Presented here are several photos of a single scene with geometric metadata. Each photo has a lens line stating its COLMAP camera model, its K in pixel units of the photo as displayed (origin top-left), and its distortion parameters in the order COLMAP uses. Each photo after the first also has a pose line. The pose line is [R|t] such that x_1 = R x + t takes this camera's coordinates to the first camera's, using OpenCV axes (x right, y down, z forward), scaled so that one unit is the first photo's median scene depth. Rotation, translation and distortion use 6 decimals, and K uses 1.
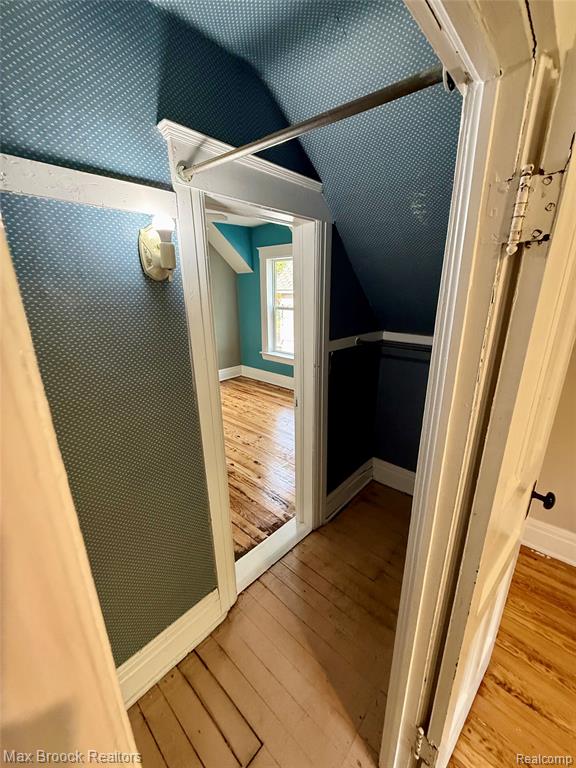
lens RADIAL K [[305.1, 0, 288.0], [0, 305.1, 384.0], [0, 0, 1]] dist [0.002158, 0.000526]
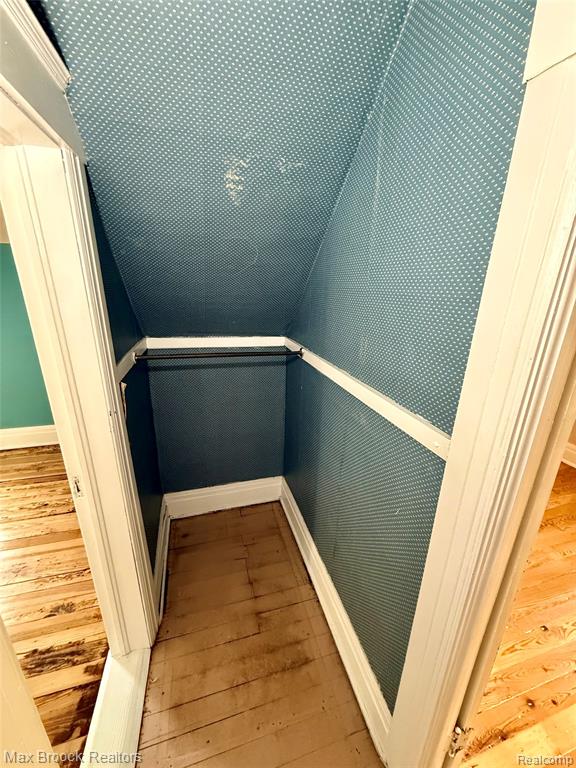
lens RADIAL K [[305.1, 0, 288.0], [0, 305.1, 384.0], [0, 0, 1]] dist [0.002158, 0.000526]
pose [[0.512475, -0.239887, 0.824514, -0.197247], [0.218749, 0.964979, 0.144791, -0.114024], [-0.830372, 0.106160, 0.547003, 0.372705]]
